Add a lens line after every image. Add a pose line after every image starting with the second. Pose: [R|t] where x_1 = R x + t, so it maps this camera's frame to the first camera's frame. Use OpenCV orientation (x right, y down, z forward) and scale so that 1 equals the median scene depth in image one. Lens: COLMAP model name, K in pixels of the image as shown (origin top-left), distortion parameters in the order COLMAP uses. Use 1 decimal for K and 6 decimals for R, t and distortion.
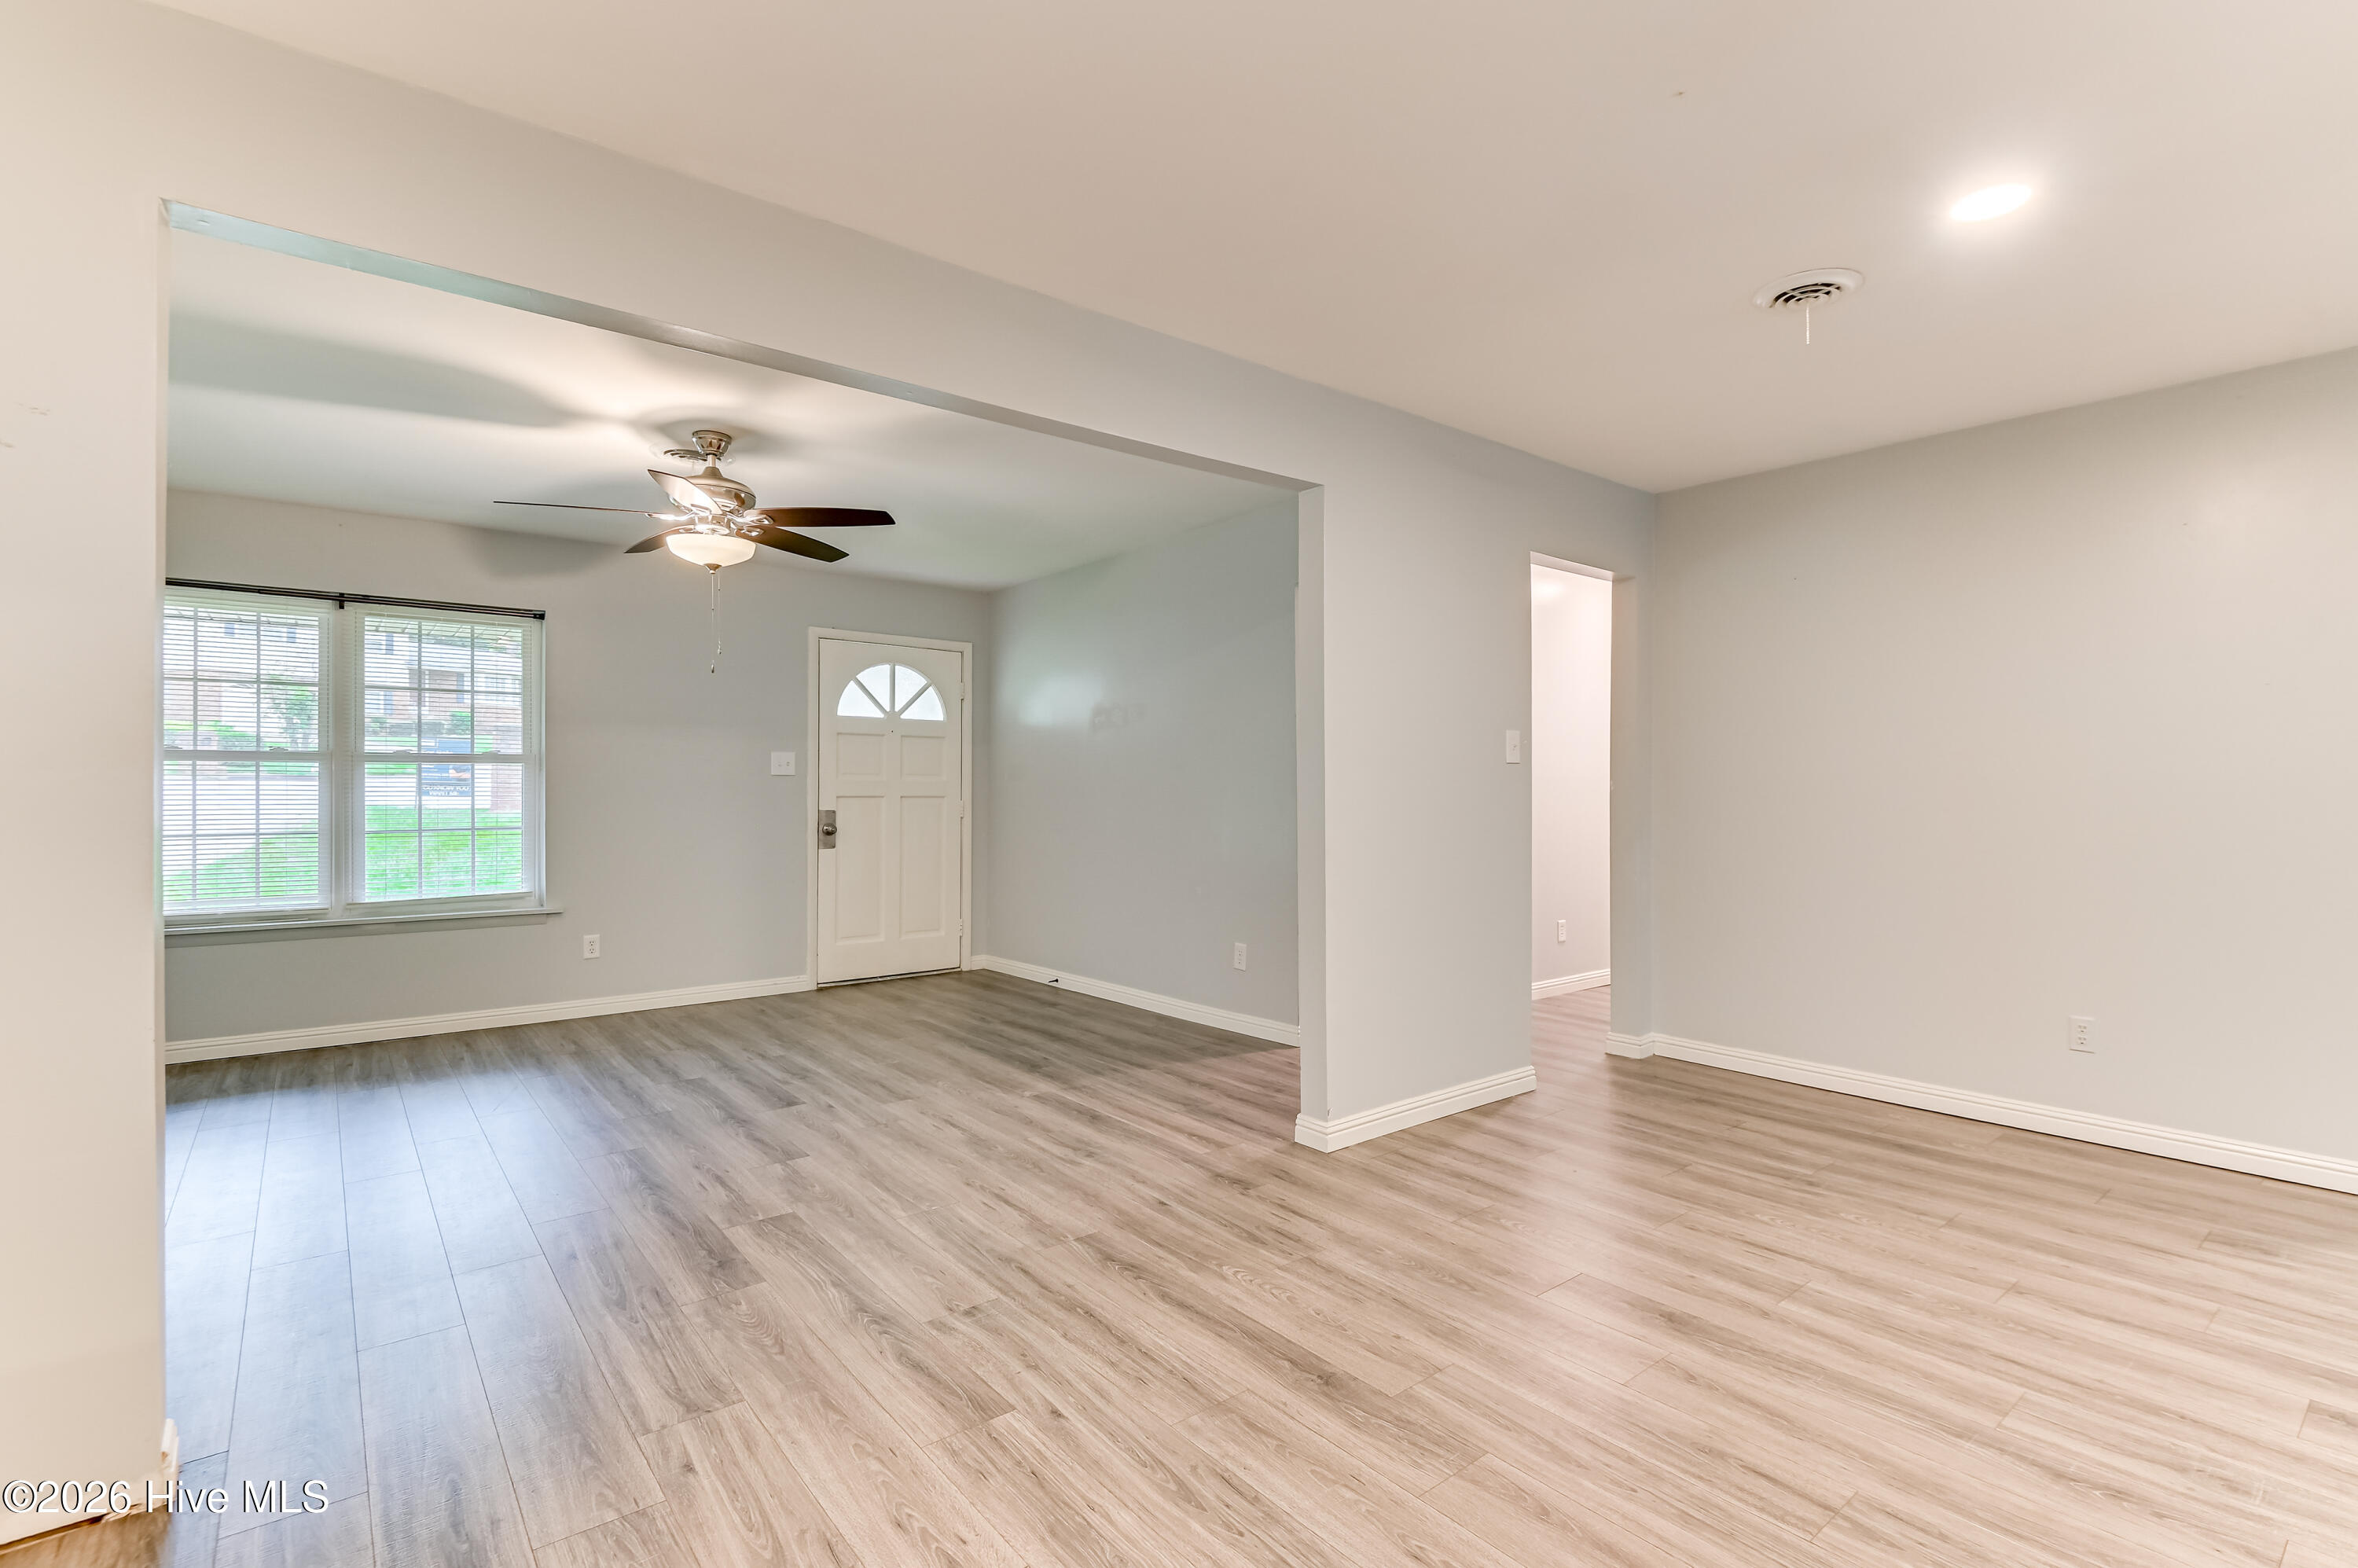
lens RADIAL K [[1117.5, 0, 1213.1], [0, 1117.5, 784.3], [0, 0, 1]] dist [0.018135, -0.000751]
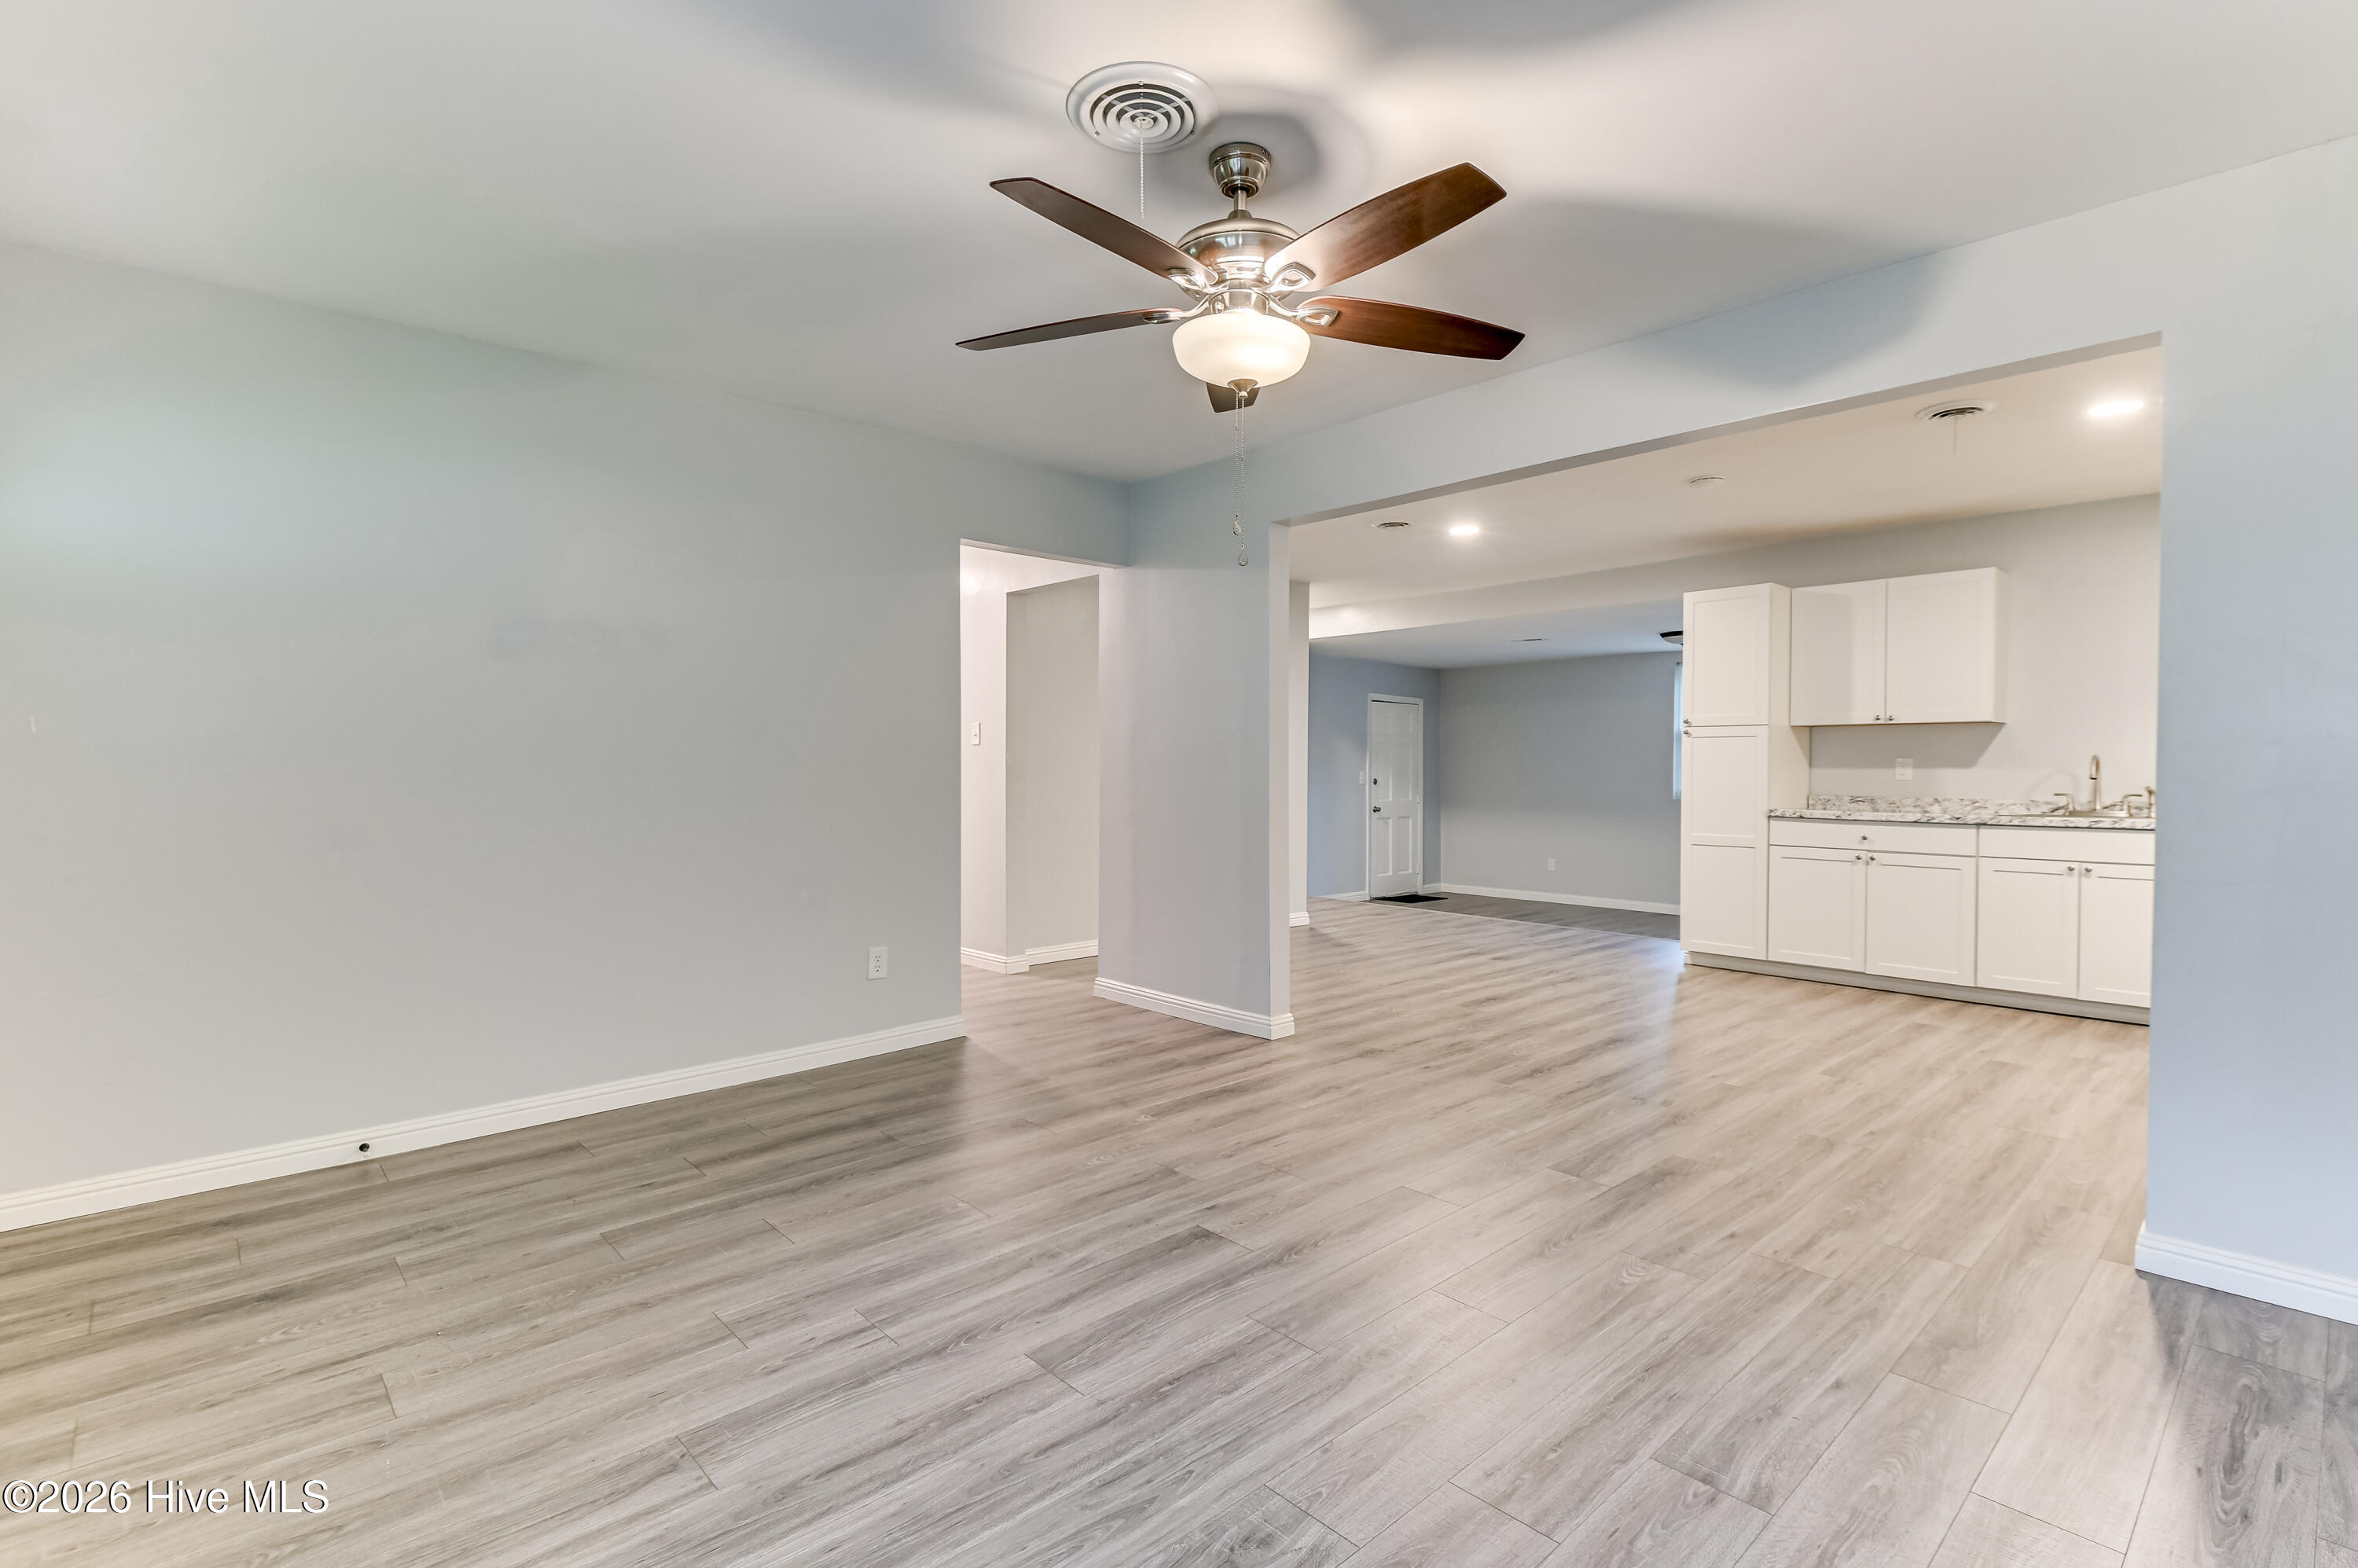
lens RADIAL K [[1090.0, 0, 1201.4], [0, 1090.0, 773.3], [0, 0, 1]] dist [0.036070, -0.030016]
pose [[-0.083727, -0.008531, 0.996452, -0.826377], [-0.004131, 0.999958, 0.008214, 0.008525], [-0.996480, -0.003428, -0.083759, 0.862712]]
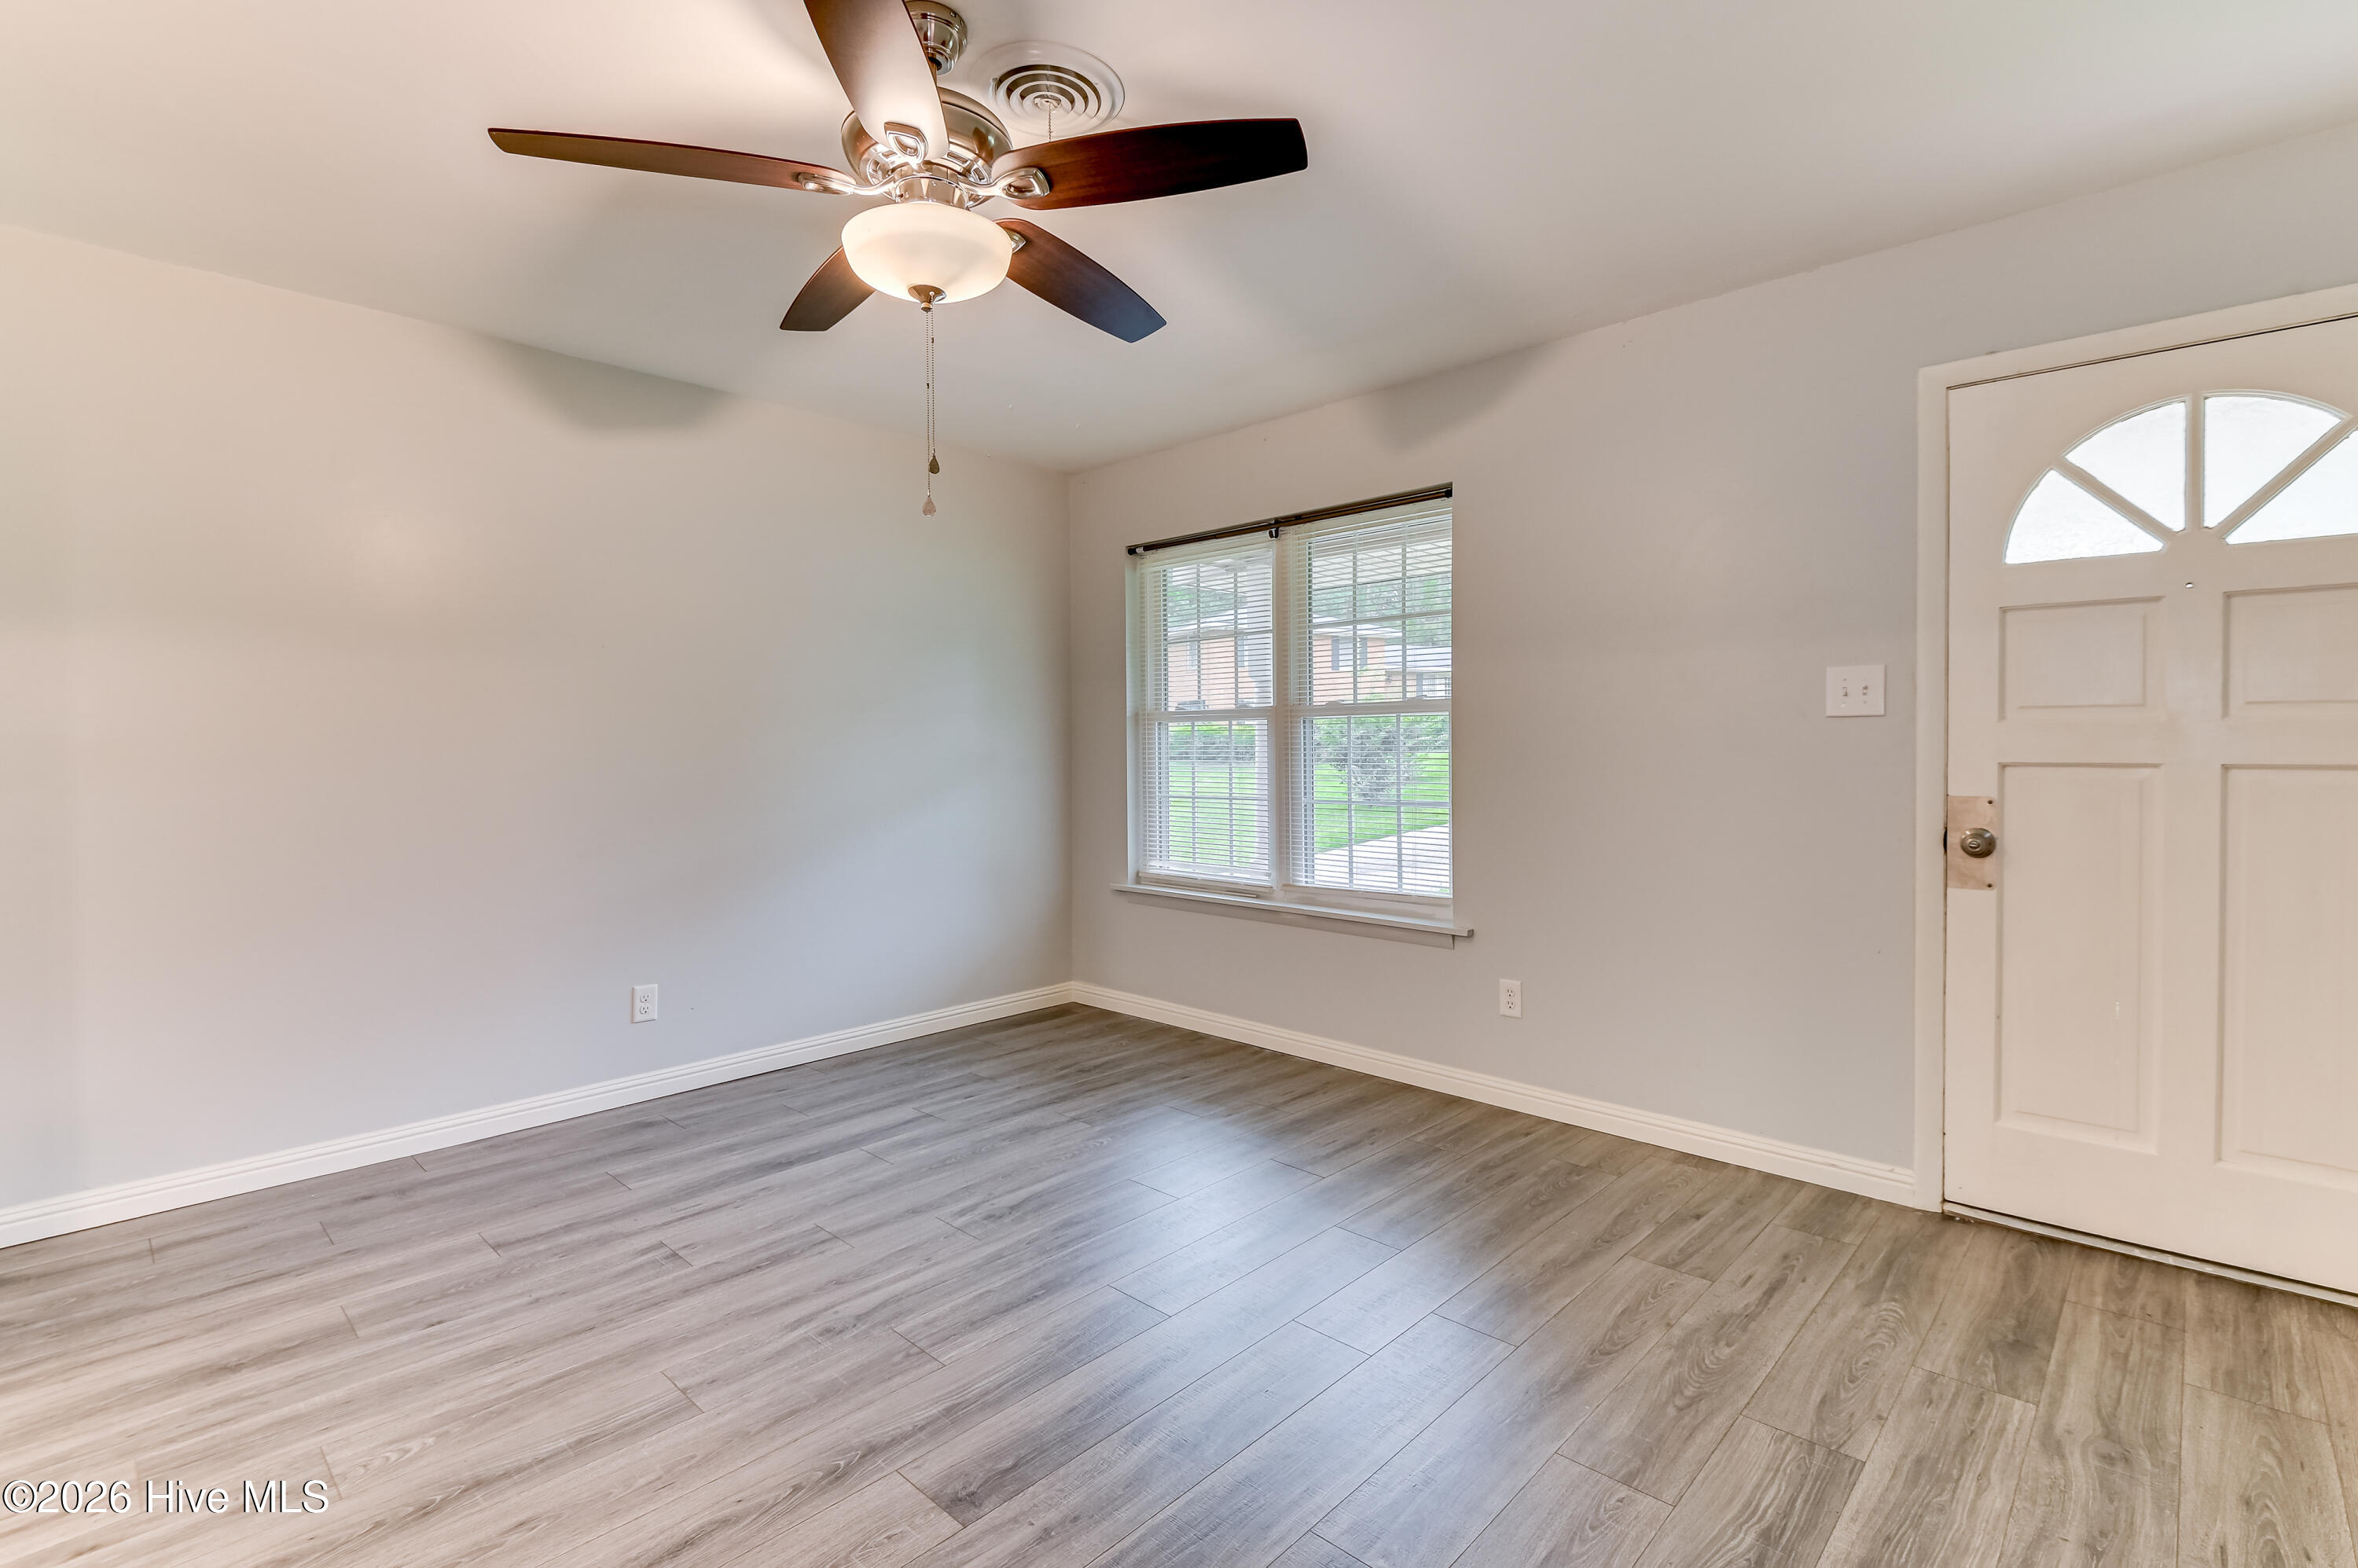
lens RADIAL K [[1079.0, 0, 1163.2], [0, 1079.0, 756.0], [0, 0, 1]] dist [0.018510, -0.018010]
pose [[0.114061, 0.007017, -0.993449, 0.028577], [0.010299, 0.999913, 0.008245, 0.001971], [0.993420, -0.011172, 0.113978, 0.843614]]
